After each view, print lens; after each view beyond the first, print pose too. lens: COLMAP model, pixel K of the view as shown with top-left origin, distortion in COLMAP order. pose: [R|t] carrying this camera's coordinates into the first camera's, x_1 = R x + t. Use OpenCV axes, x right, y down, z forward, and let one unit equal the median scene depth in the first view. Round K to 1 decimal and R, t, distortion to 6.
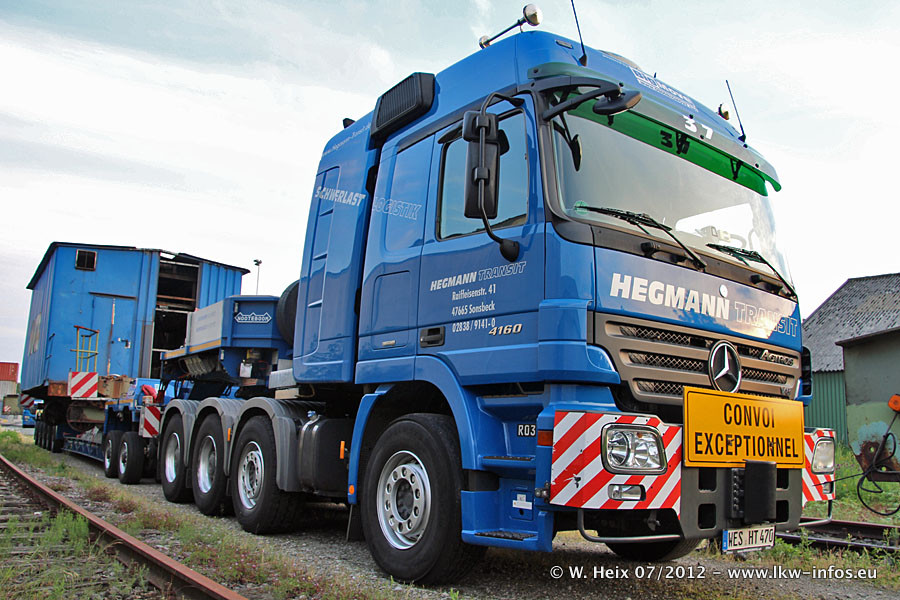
lens RADIAL K [[732.1, 0, 450.0], [0, 732.1, 300.0], [0, 0, 1]] dist [-0.170408, 0.127276]
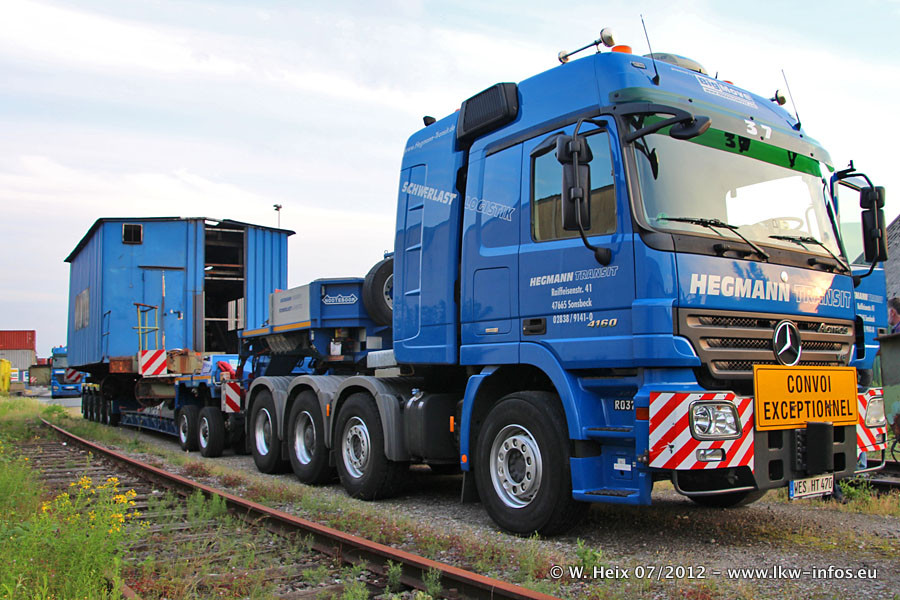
lens RADIAL K [[788.7, 0, 462.3], [0, 788.7, 292.1], [0, 0, 1]] dist [-0.165669, 0.129669]
pose [[0.998195, -0.051600, -0.030720, -0.085502], [0.053677, 0.996021, 0.071140, -0.087811], [0.026927, -0.072660, 0.996993, -0.216985]]
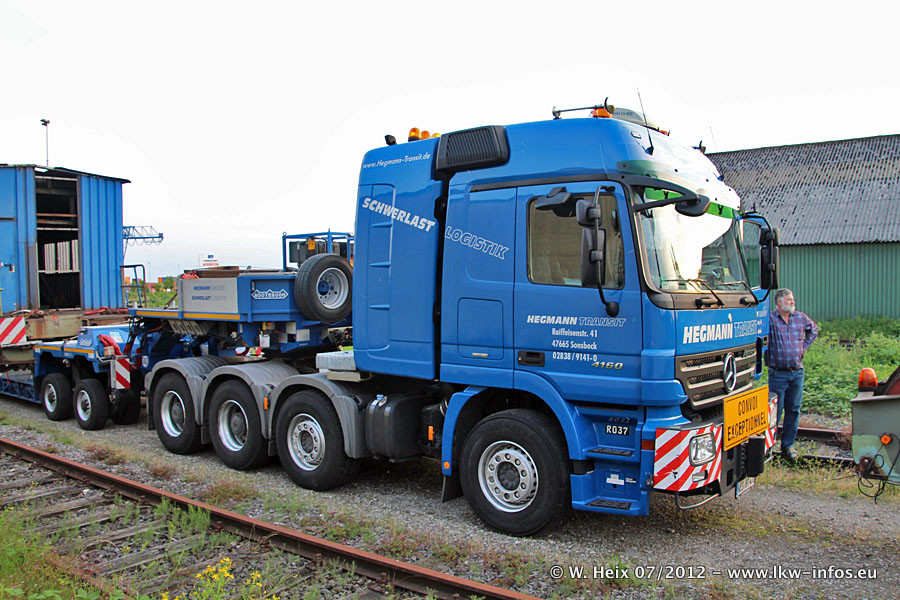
lens RADIAL K [[732.1, 0, 450.0], [0, 732.1, 300.0], [0, 0, 1]] dist [-0.170408, 0.127276]
pose [[0.964526, -0.052221, 0.258773, -0.440991], [-0.000298, 0.980024, 0.198881, -0.277955], [-0.263990, -0.191902, 0.945242, -0.165476]]
